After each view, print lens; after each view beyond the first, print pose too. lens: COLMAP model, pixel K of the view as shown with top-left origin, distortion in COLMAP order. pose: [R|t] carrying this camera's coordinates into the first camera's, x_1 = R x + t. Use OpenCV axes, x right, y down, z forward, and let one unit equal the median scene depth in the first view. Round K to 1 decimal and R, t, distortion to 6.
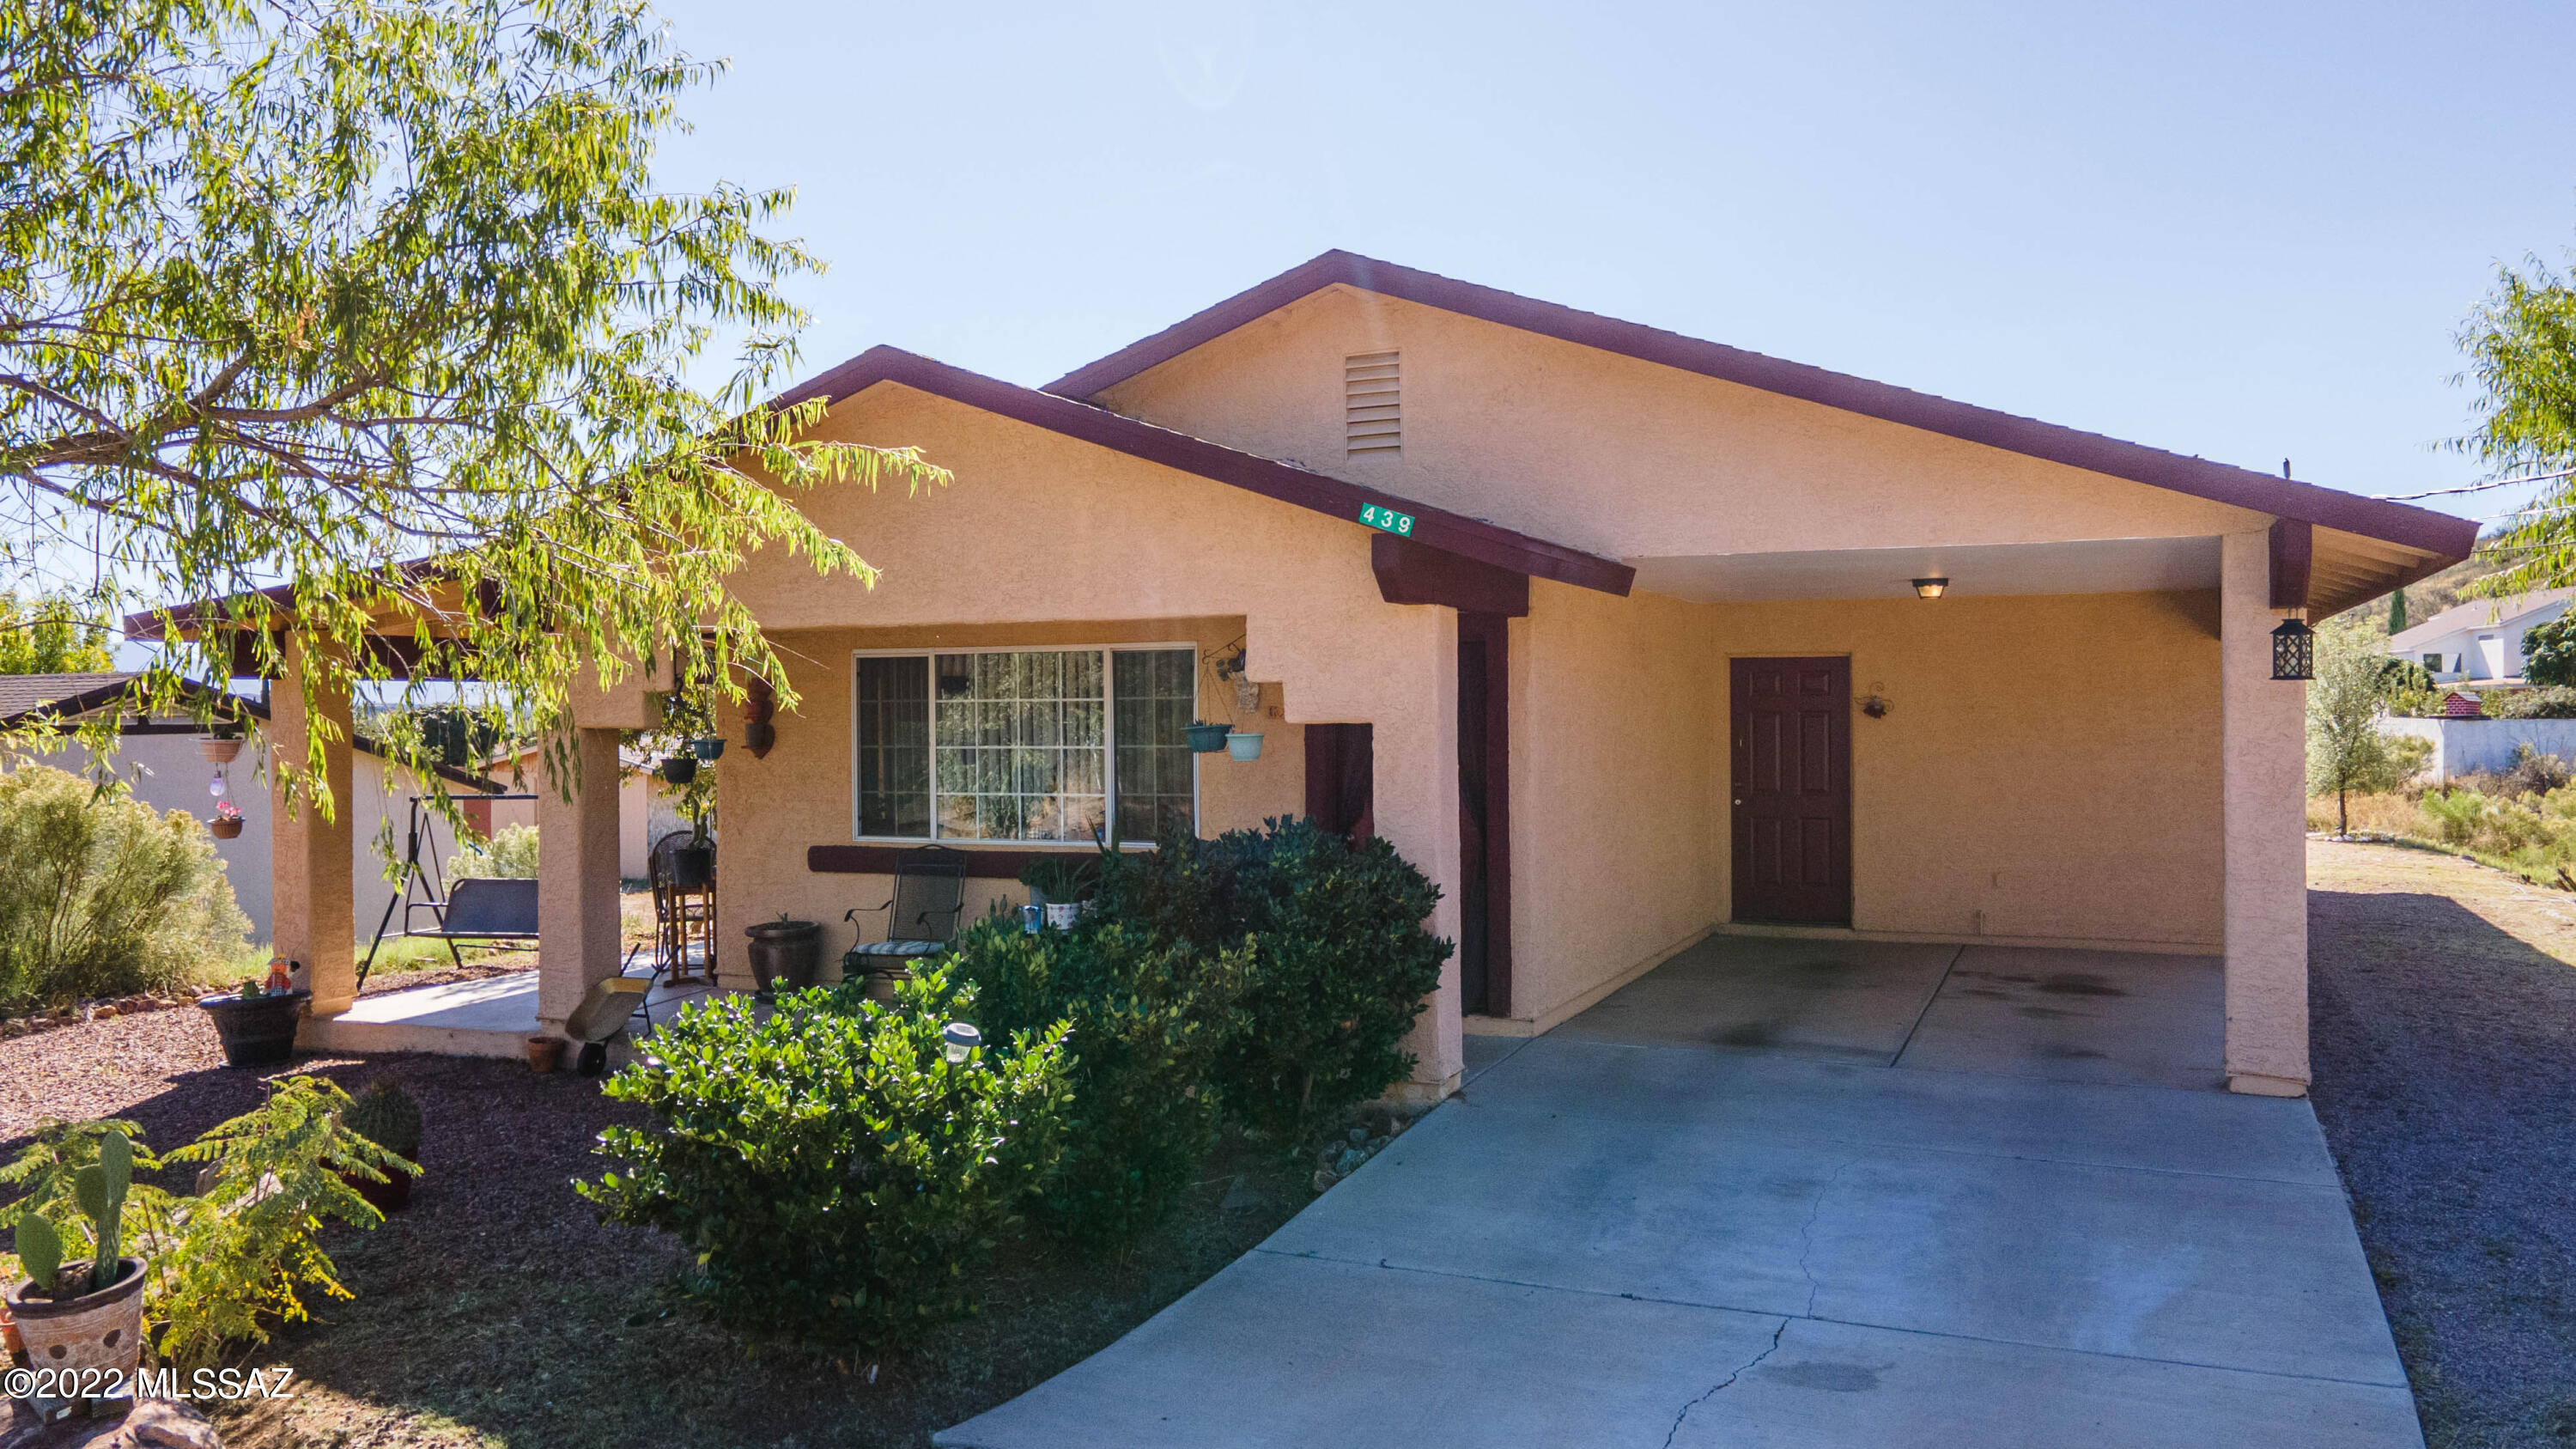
lens RADIAL K [[1917.5, 0, 1303.3], [0, 1917.5, 689.0], [0, 0, 1]] dist [0.033084, 0.035082]
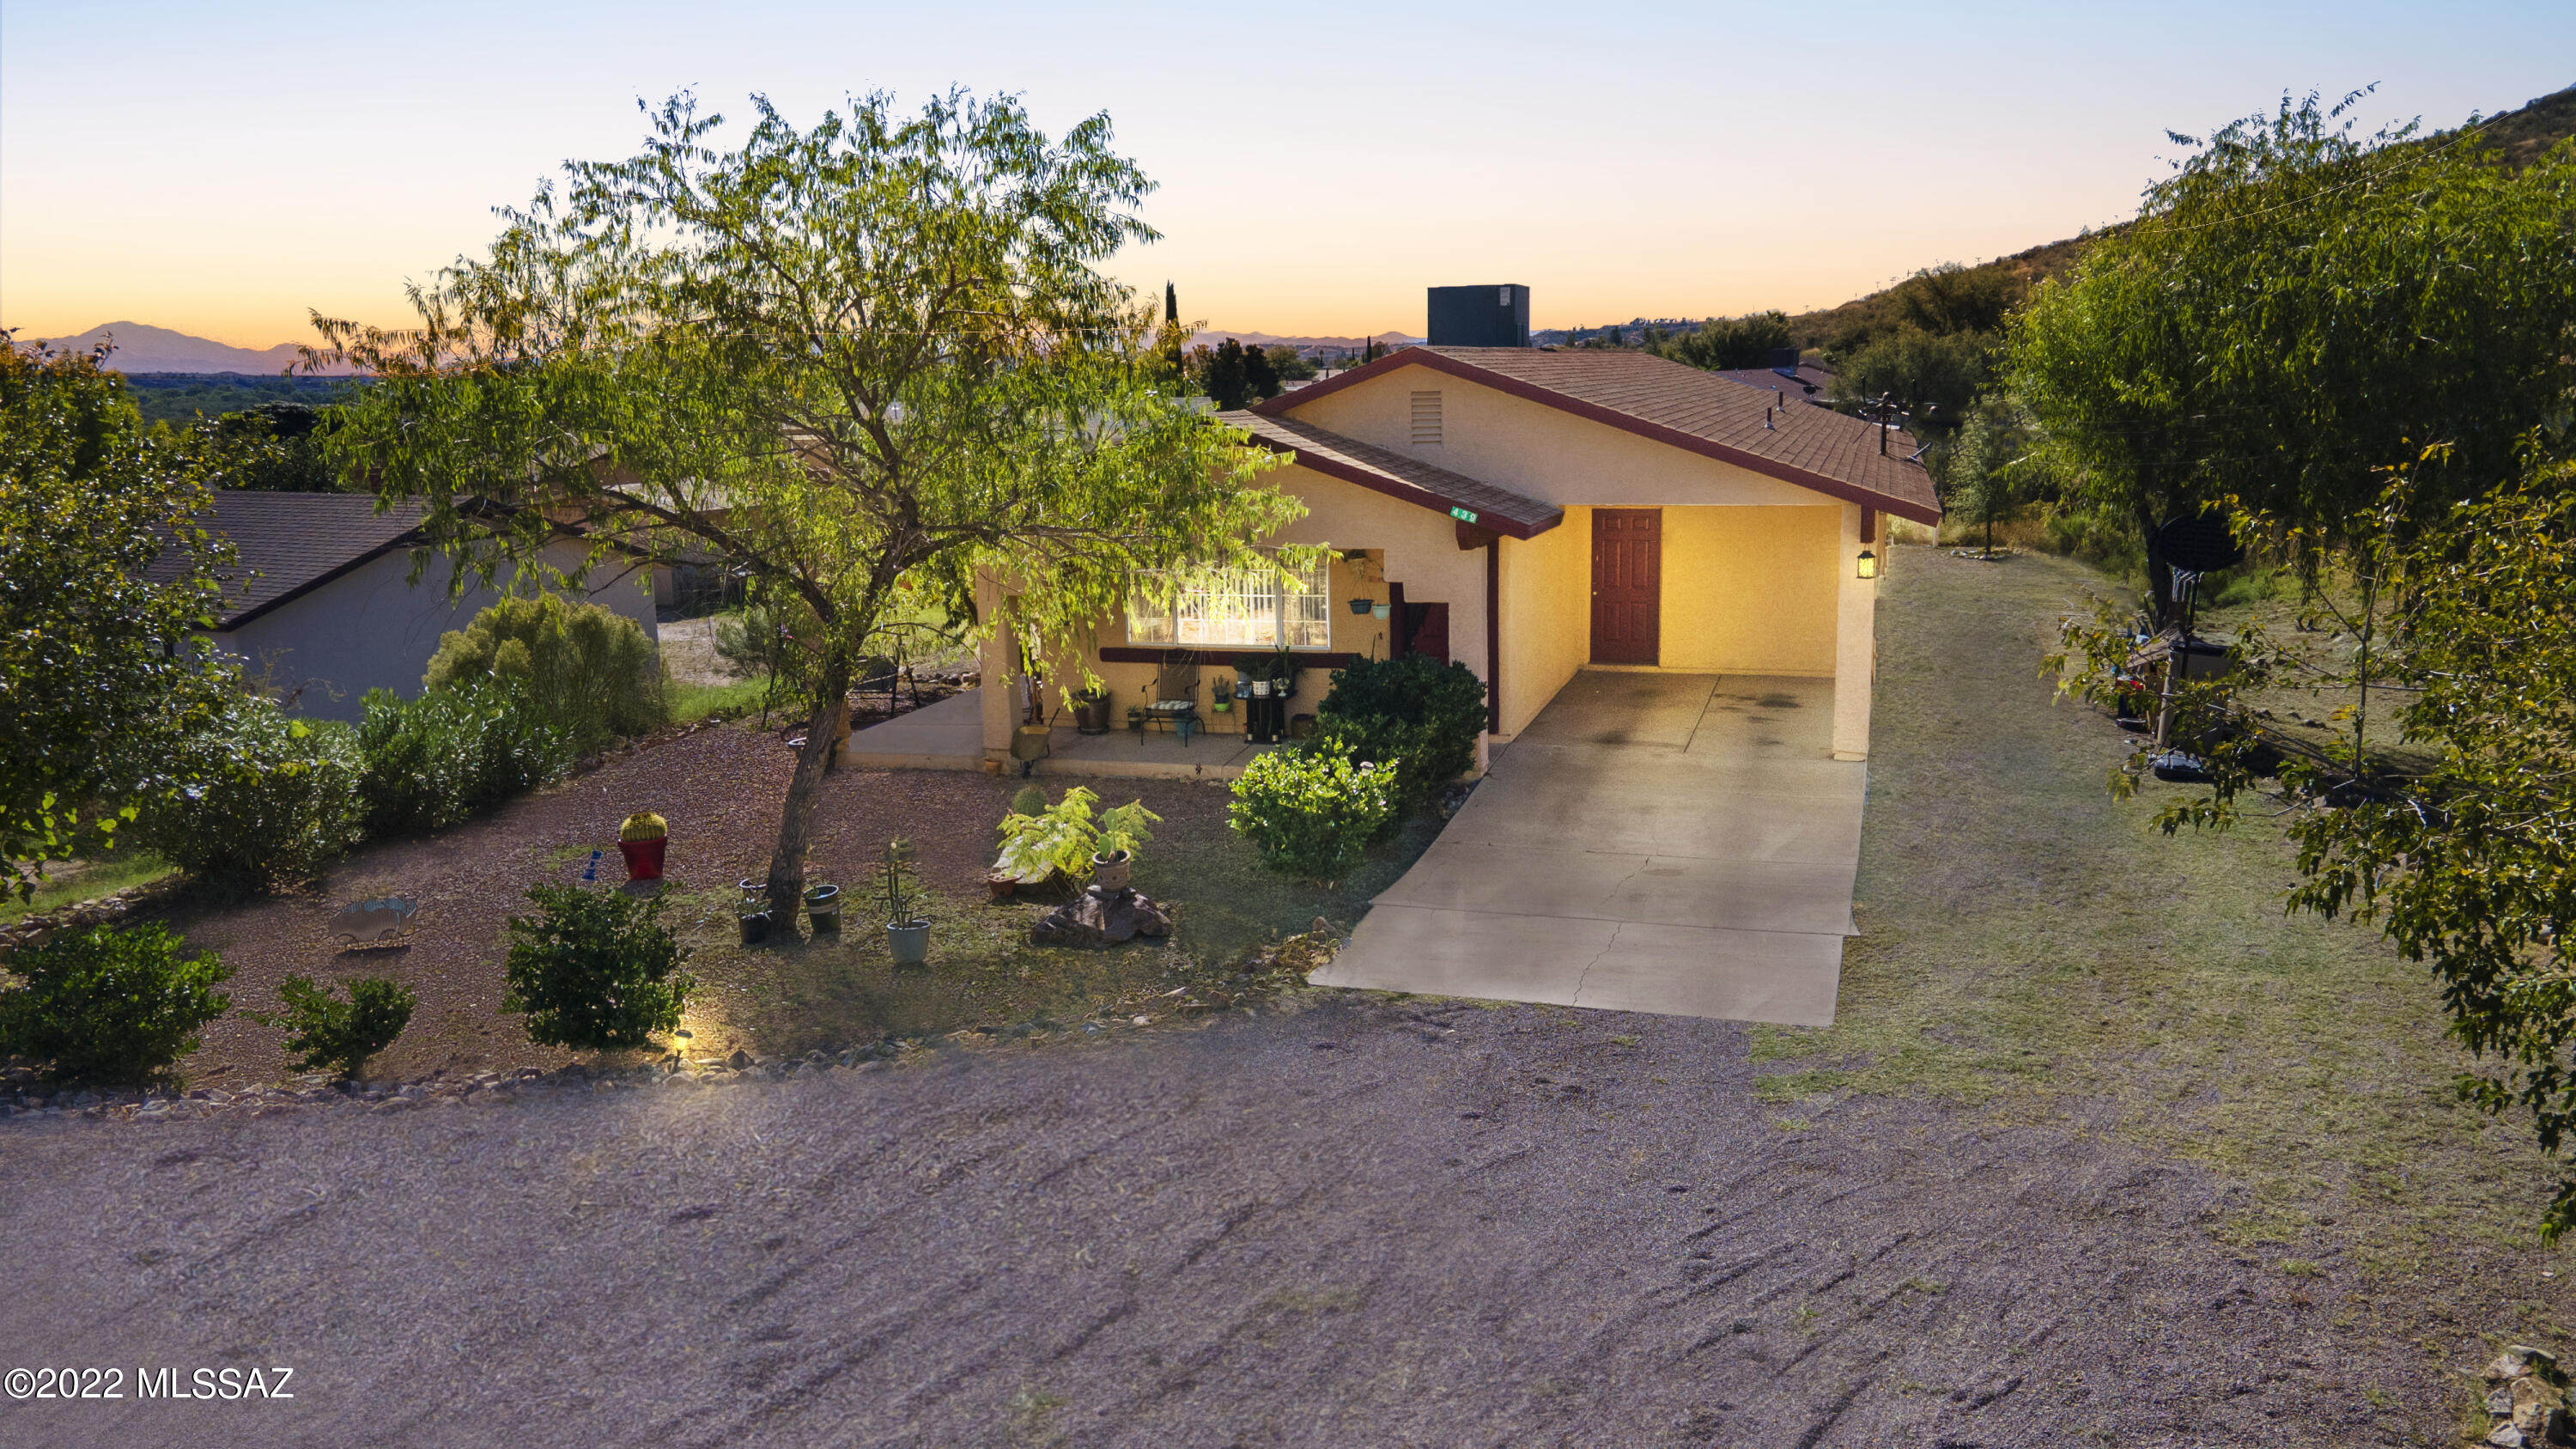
lens RADIAL K [[1917.5, 0, 1303.3], [0, 1917.5, 689.0], [0, 0, 1]] dist [0.033084, 0.035082]
pose [[0.993582, -0.030062, 0.109046, -0.313862], [0.010231, 0.983970, 0.178038, -0.235059], [-0.112650, -0.175780, 0.977963, -0.929922]]
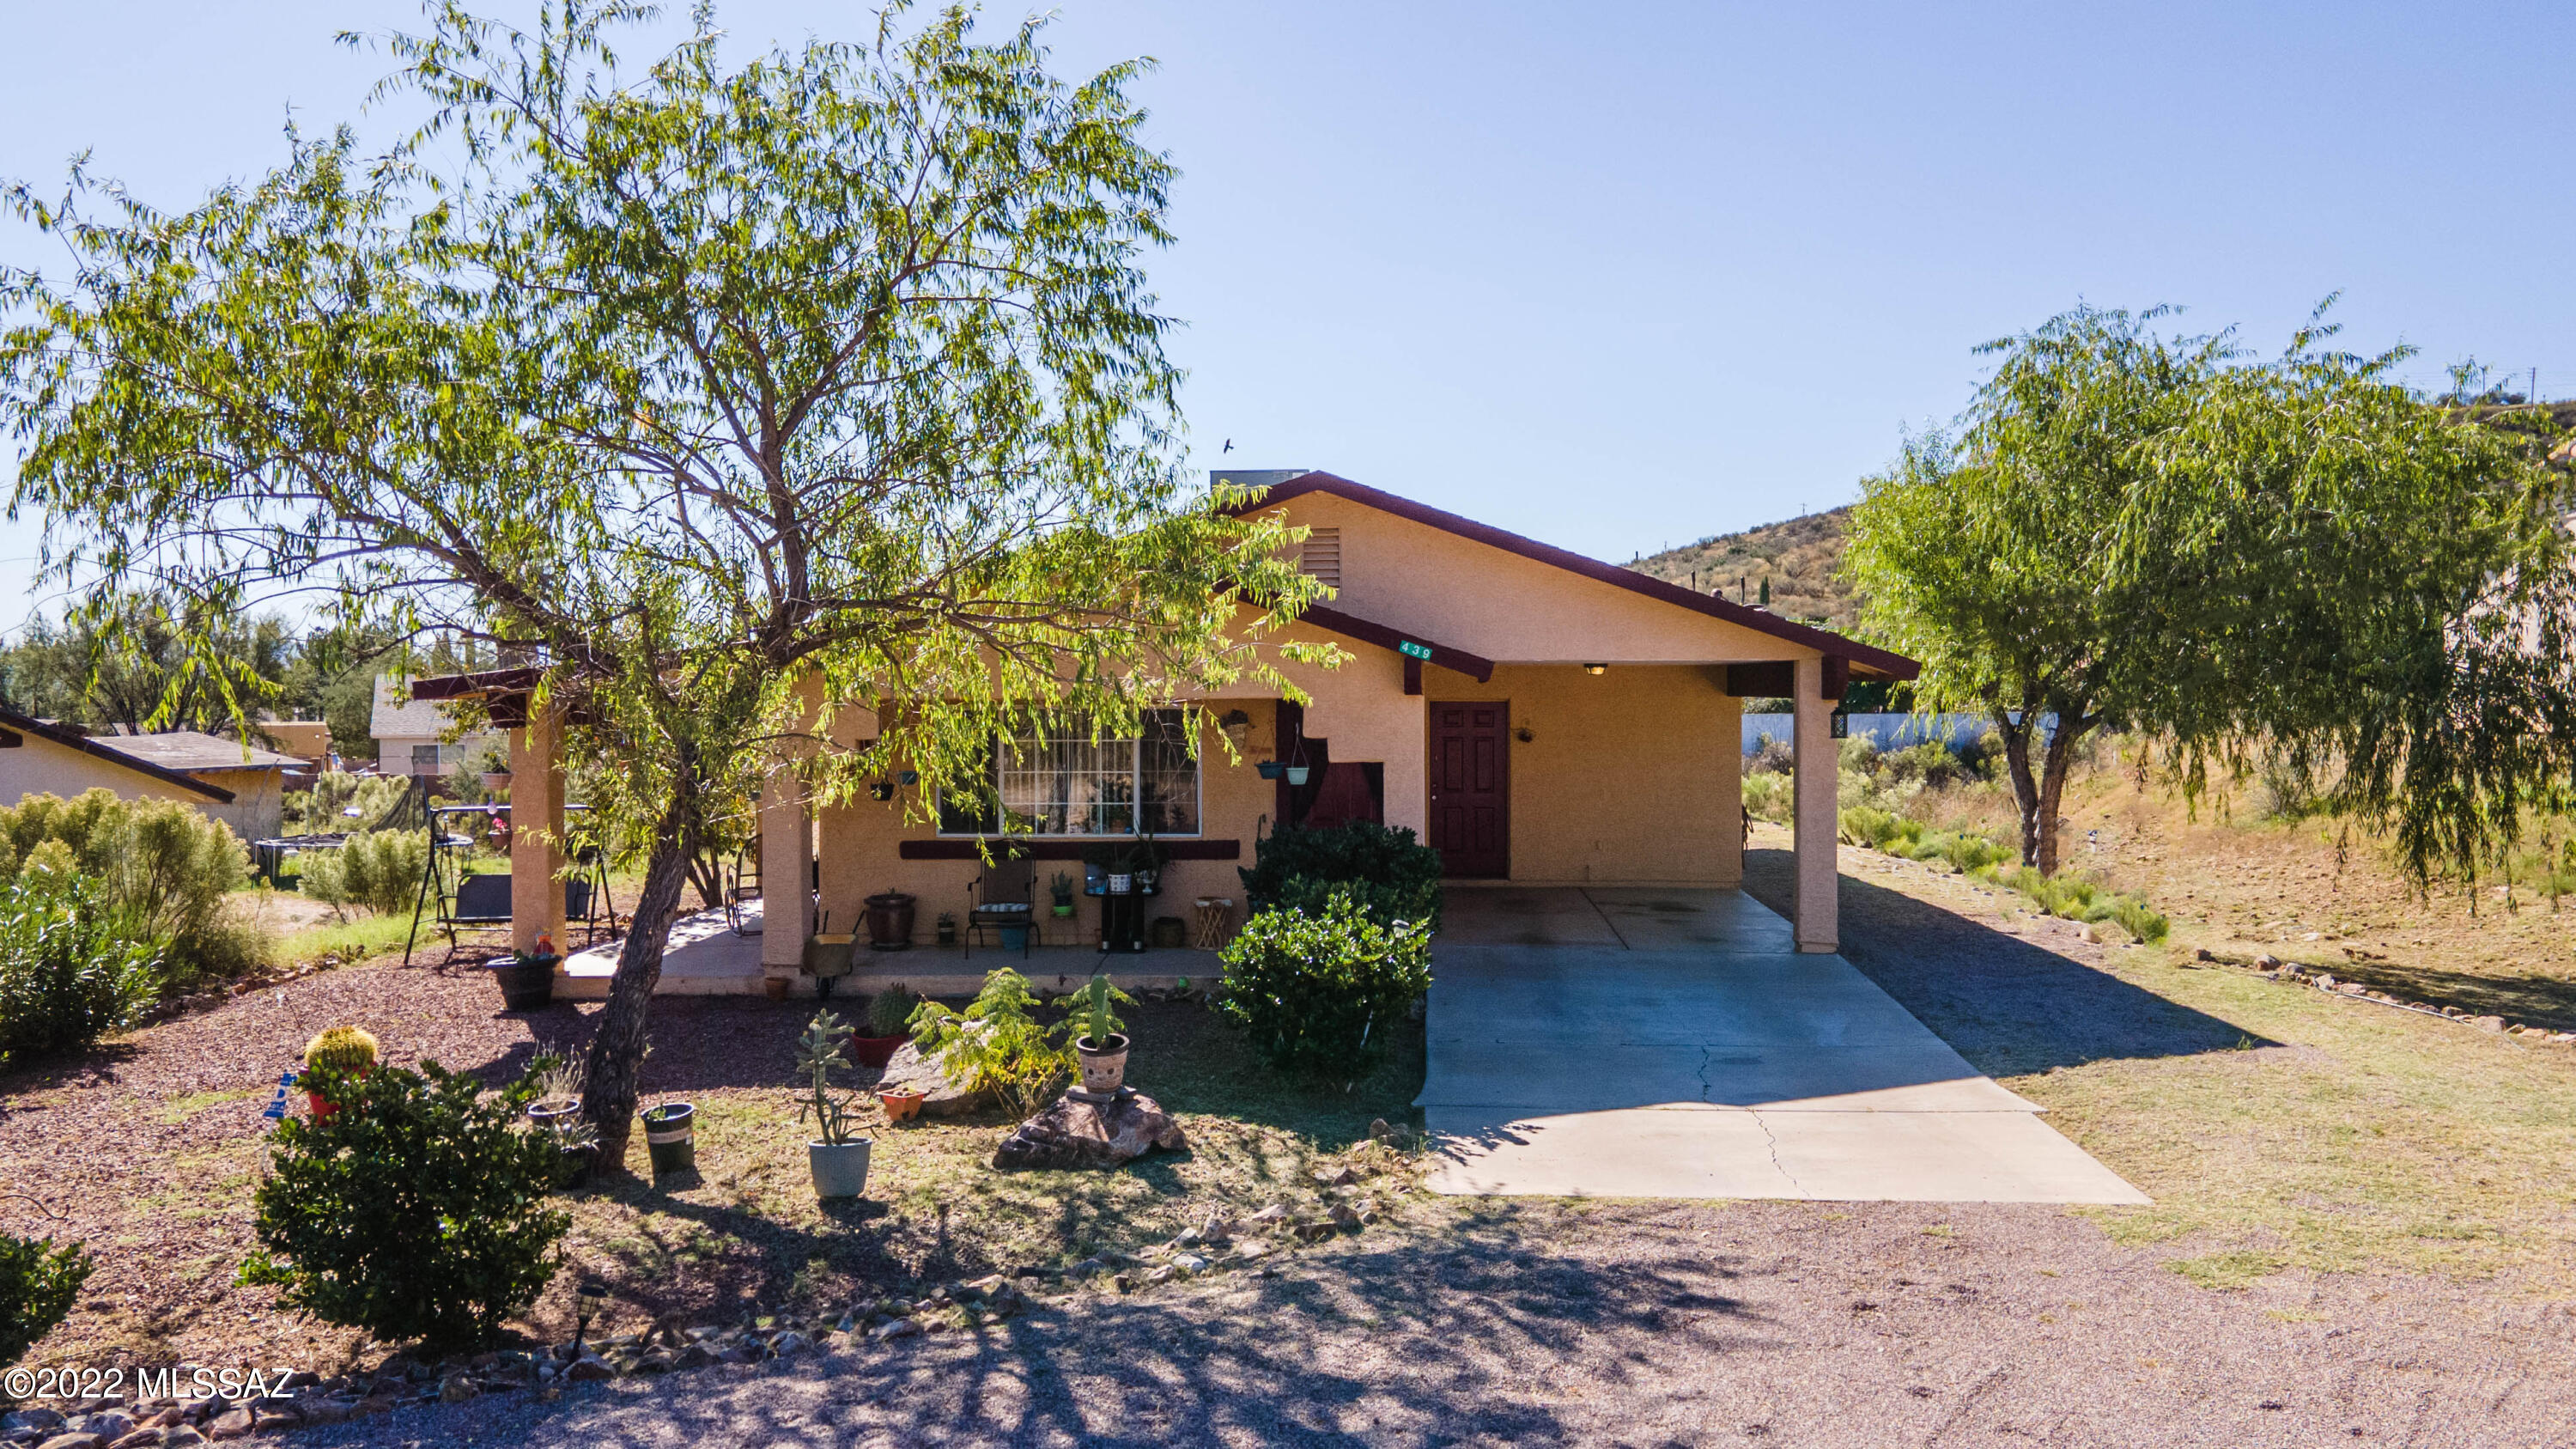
lens RADIAL K [[1955.0, 0, 1308.7], [0, 1955.0, 650.1], [0, 0, 1]] dist [0.009563, 0.065110]
pose [[0.935920, 0.012459, 0.351993, -0.578758], [-0.009591, 0.999905, -0.009889, -0.058312], [-0.352083, 0.005880, 0.935950, -0.560742]]
